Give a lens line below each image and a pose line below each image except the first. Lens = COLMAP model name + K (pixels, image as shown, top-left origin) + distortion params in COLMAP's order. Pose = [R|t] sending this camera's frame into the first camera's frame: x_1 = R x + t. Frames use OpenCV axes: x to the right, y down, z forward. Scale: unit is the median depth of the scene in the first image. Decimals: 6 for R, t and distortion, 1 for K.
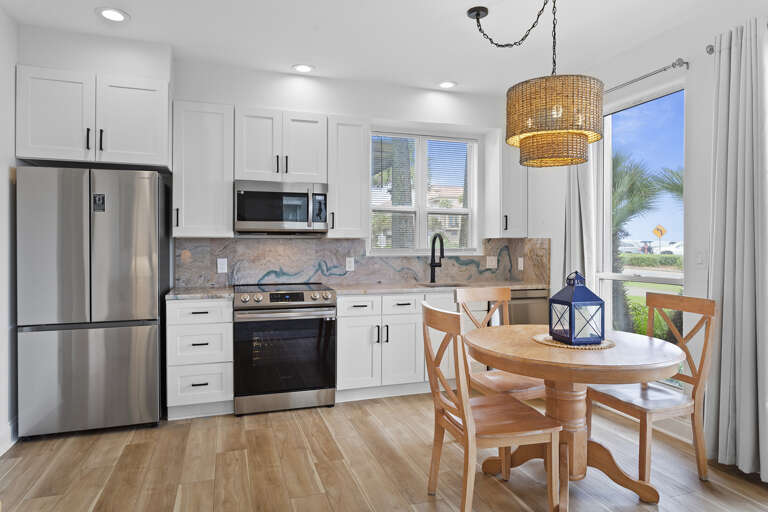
lens RADIAL K [[478.3, 0, 384.0], [0, 478.3, 256.0], [0, 0, 1]] dist [0.001067, 0.001150]
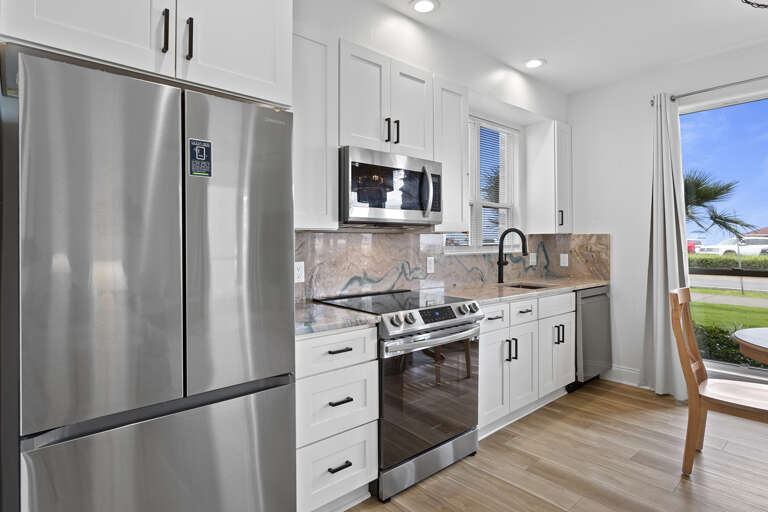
lens RADIAL K [[419.5, 0, 384.6], [0, 419.5, 245.9], [0, 0, 1]] dist [-0.002678, -0.000274]
pose [[0.919986, -0.007335, 0.391882, -0.446341], [0.013137, 0.999840, -0.012126, -0.008100], [-0.391730, 0.016303, 0.919936, 0.391307]]
